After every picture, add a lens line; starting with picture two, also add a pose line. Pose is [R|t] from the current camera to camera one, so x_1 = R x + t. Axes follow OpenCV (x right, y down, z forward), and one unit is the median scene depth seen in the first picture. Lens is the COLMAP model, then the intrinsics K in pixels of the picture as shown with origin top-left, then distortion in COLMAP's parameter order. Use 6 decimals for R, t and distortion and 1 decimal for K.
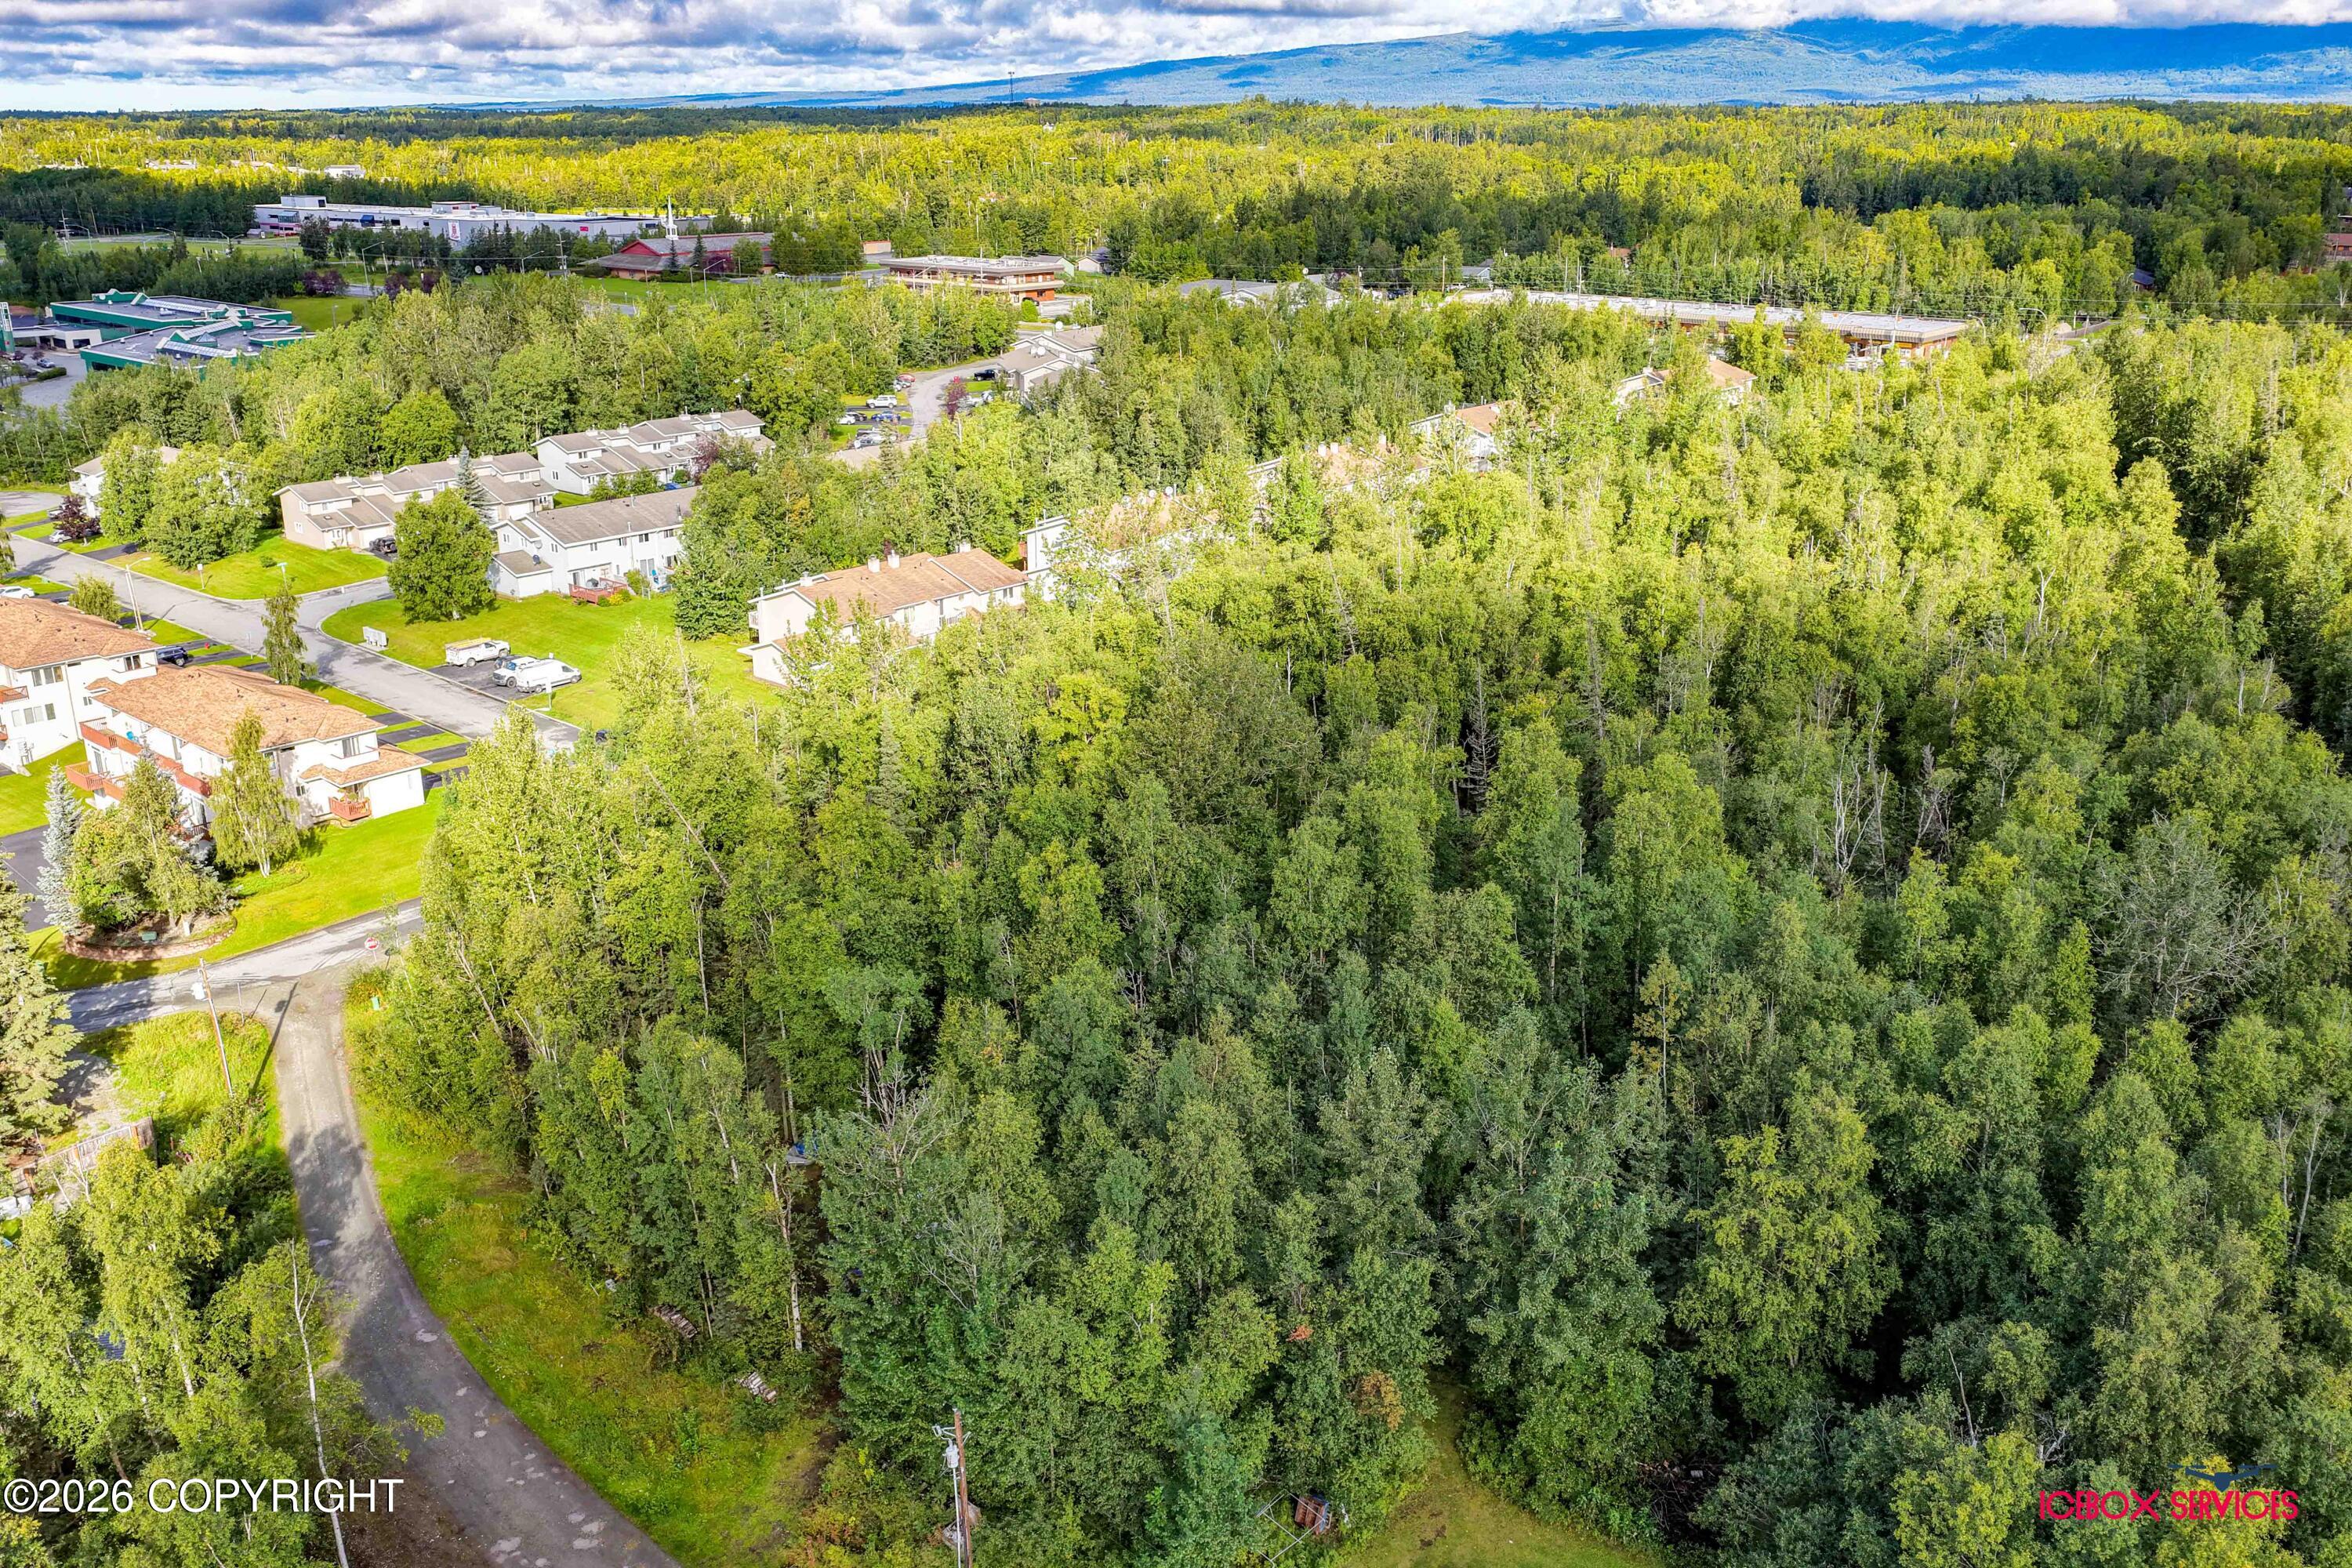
lens RADIAL K [[1936.5, 0, 1176.0], [0, 1936.5, 784.0], [0, 0, 1]] dist [-0.001178, 0.017730]
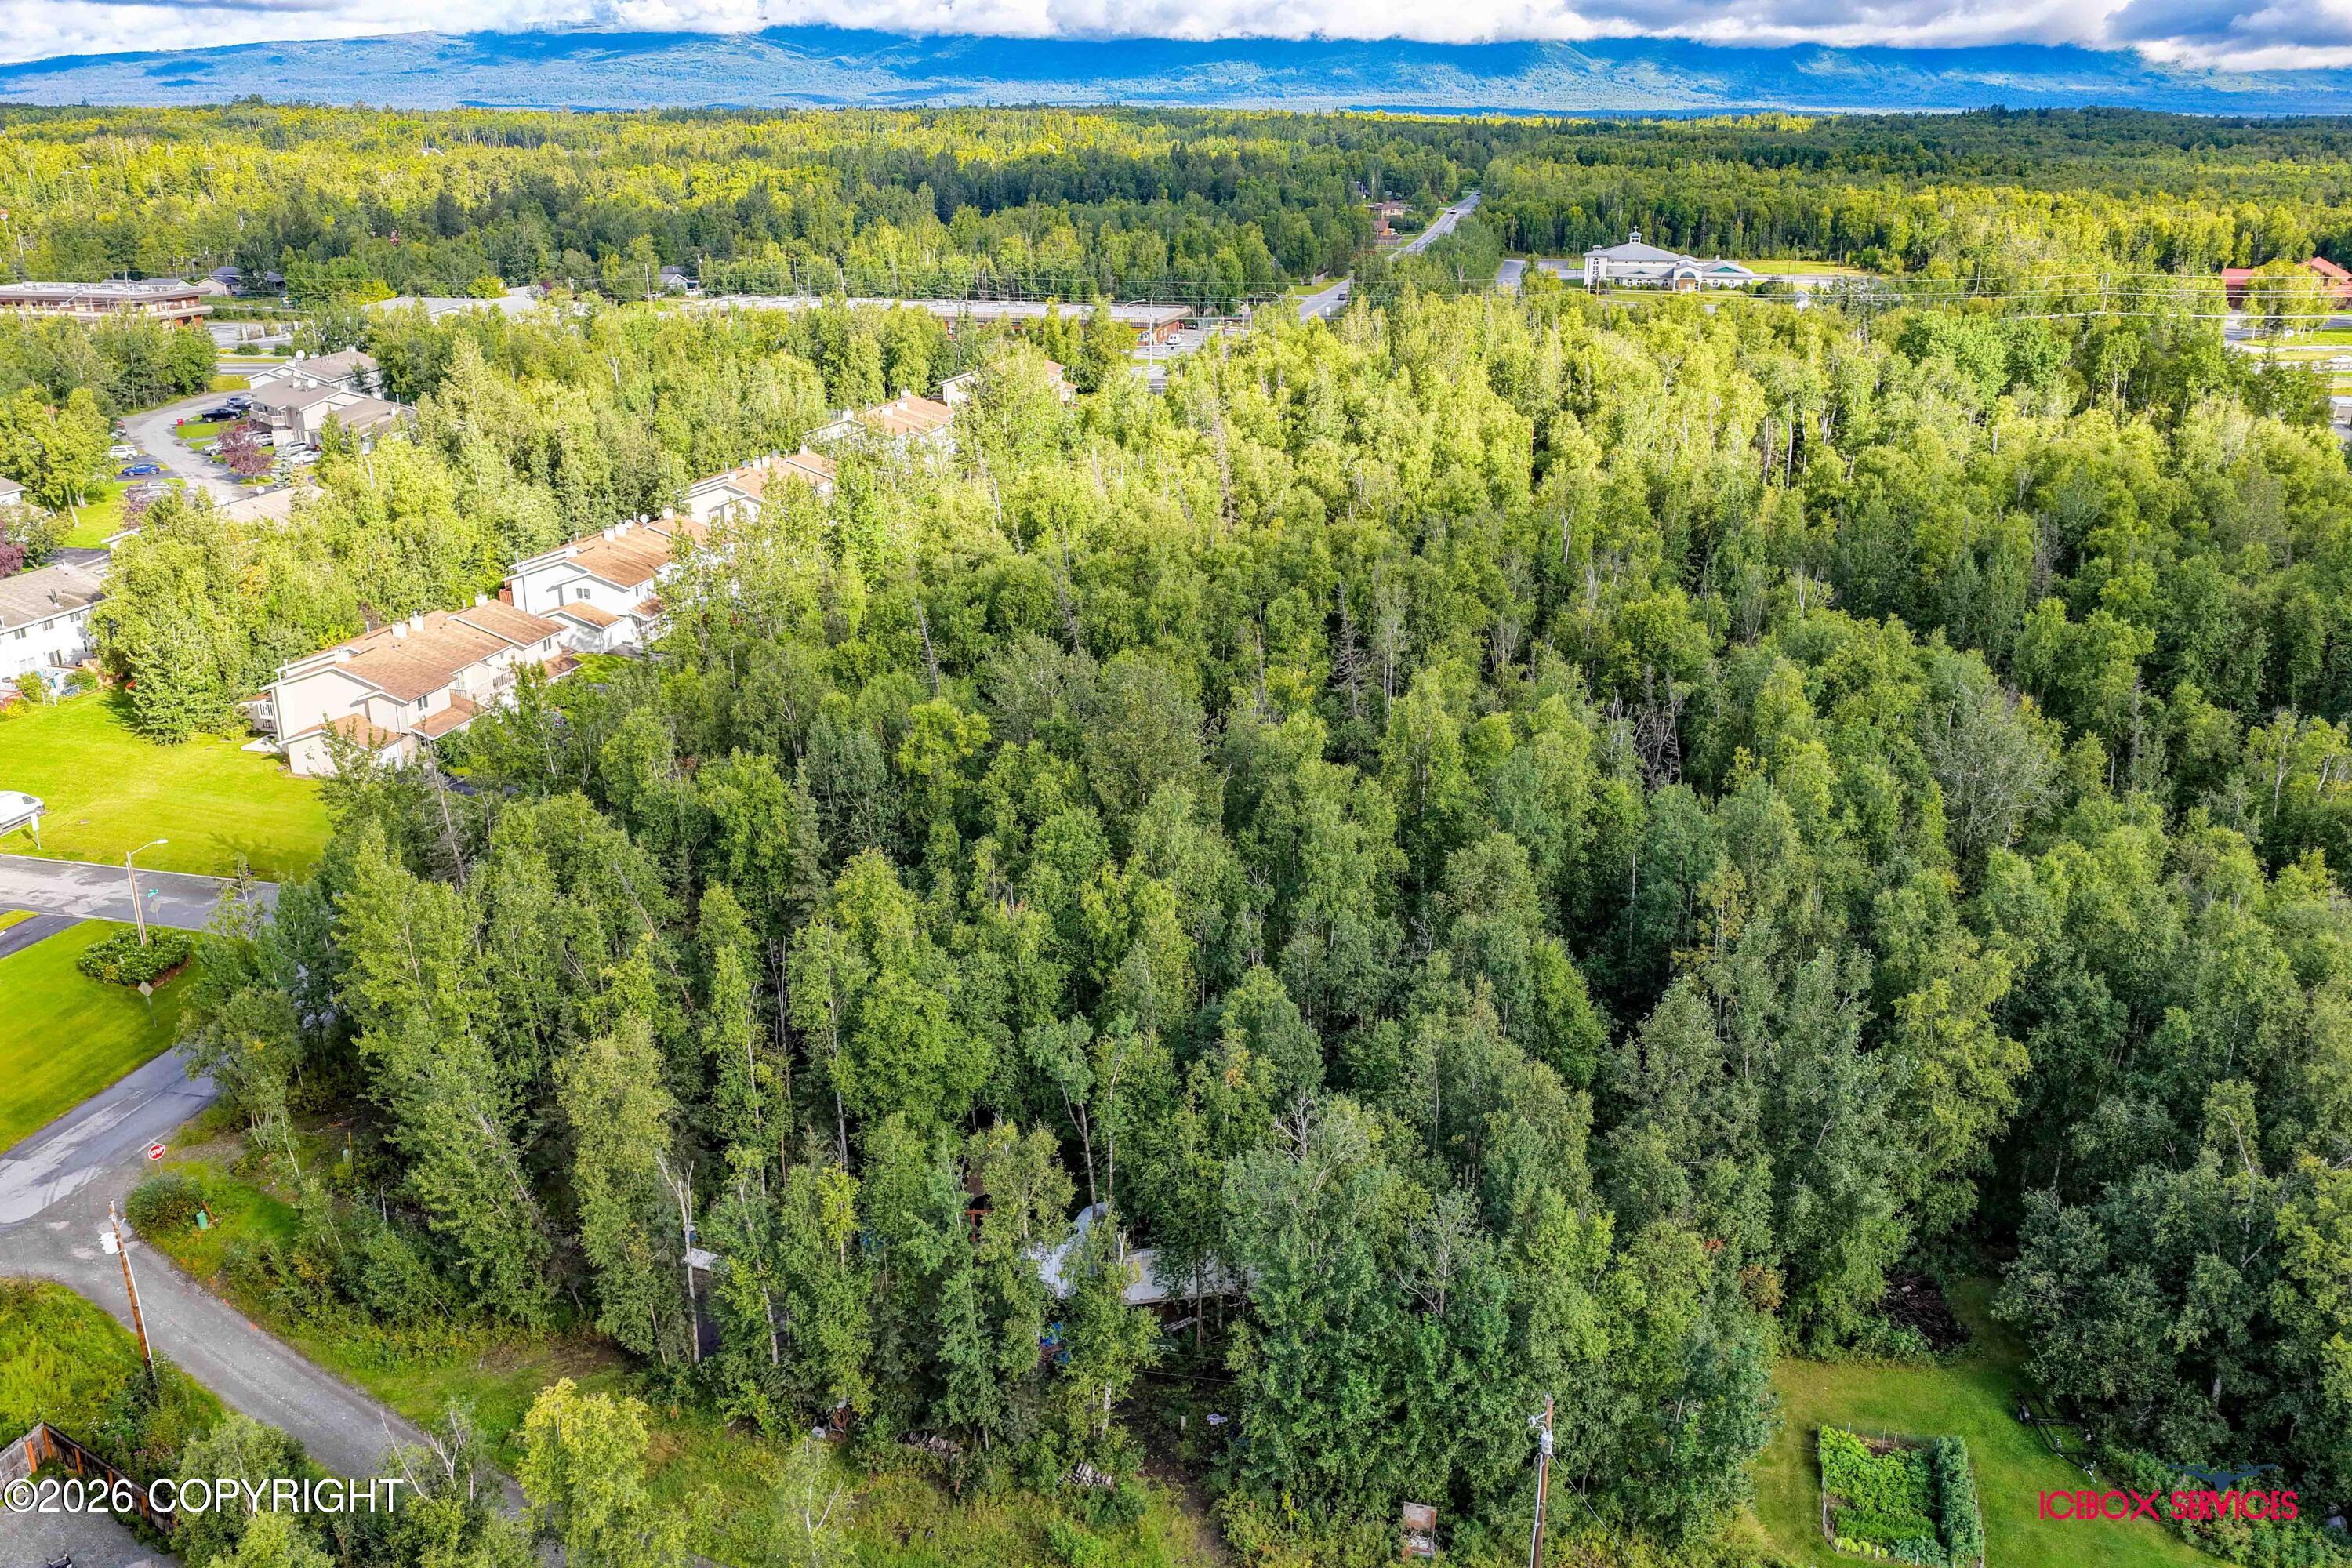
lens RADIAL K [[1936.5, 0, 1176.0], [0, 1936.5, 784.0], [0, 0, 1]] dist [-0.001178, 0.017730]
pose [[0.885382, -0.151815, 0.439376, -0.140252], [0.152451, 0.987723, 0.034080, -0.011785], [-0.439156, 0.036809, 0.897656, 0.033597]]
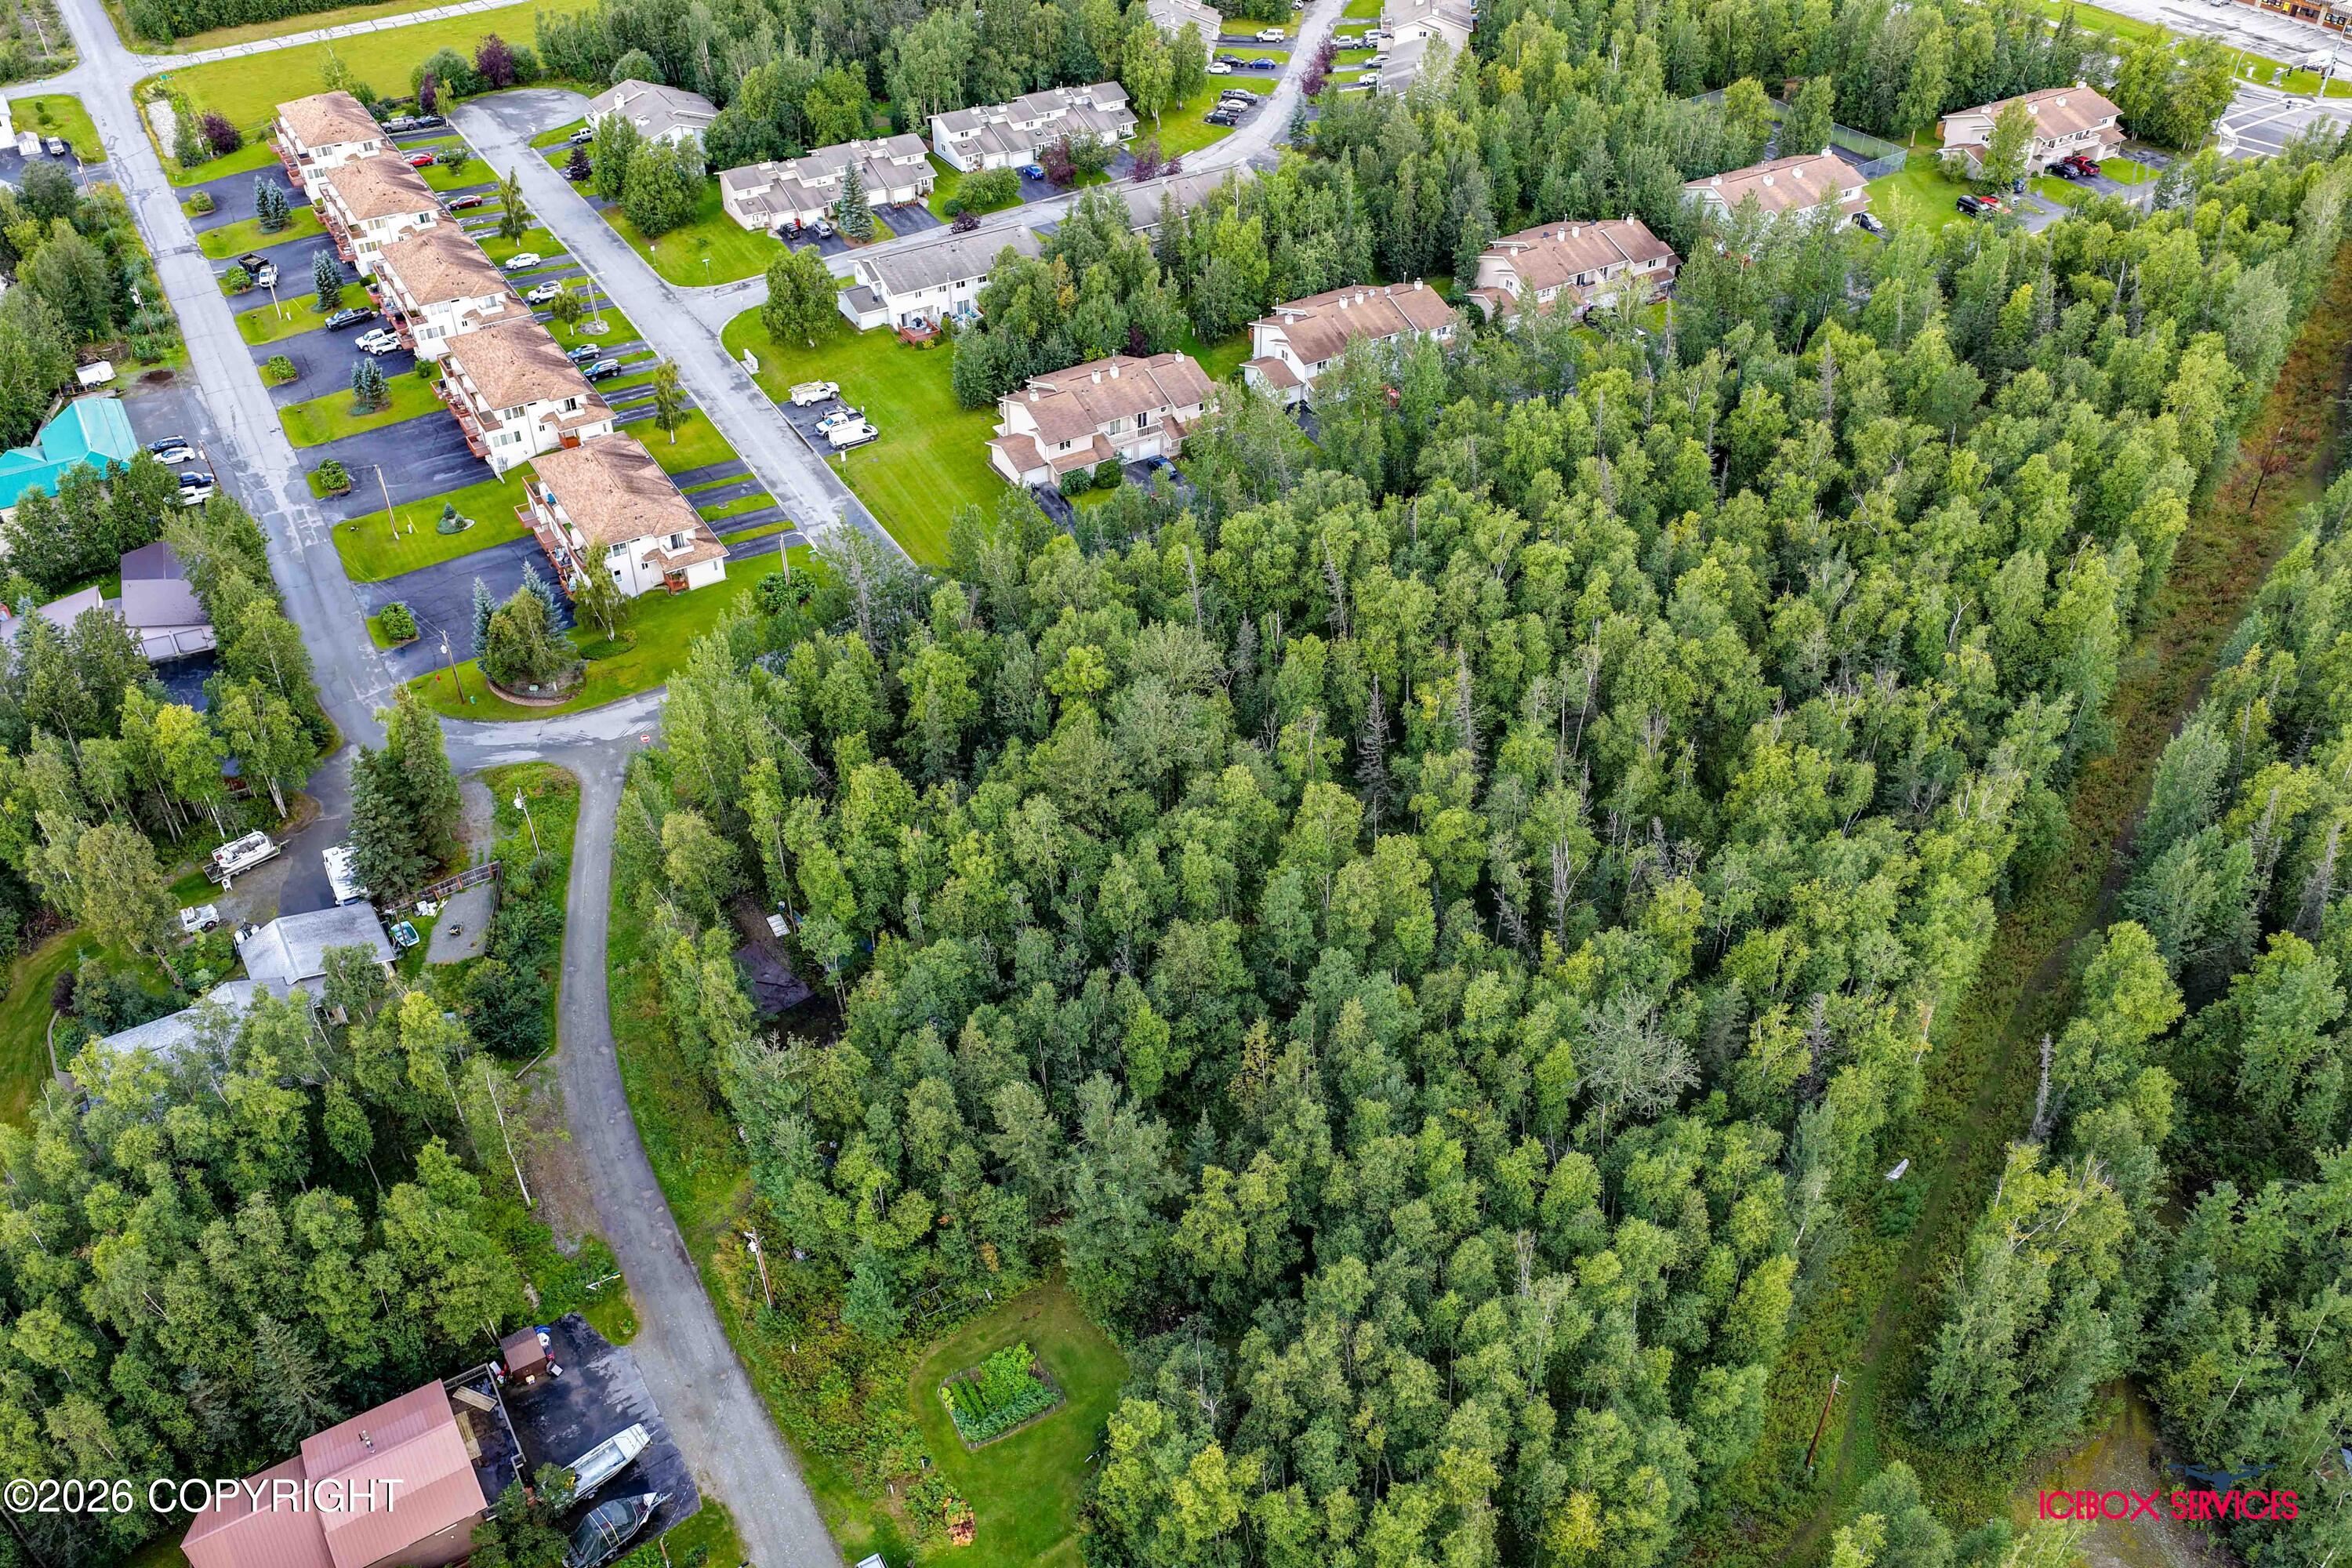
lens RADIAL K [[1931.2, 0, 1176.0], [0, 1931.2, 784.0], [0, 0, 1]] dist [-0.002329, 0.007279]
pose [[0.949871, 0.188445, -0.249466, 0.148956], [-0.096054, 0.935239, 0.340736, -0.173935], [0.297520, -0.299693, 0.906458, -0.116106]]
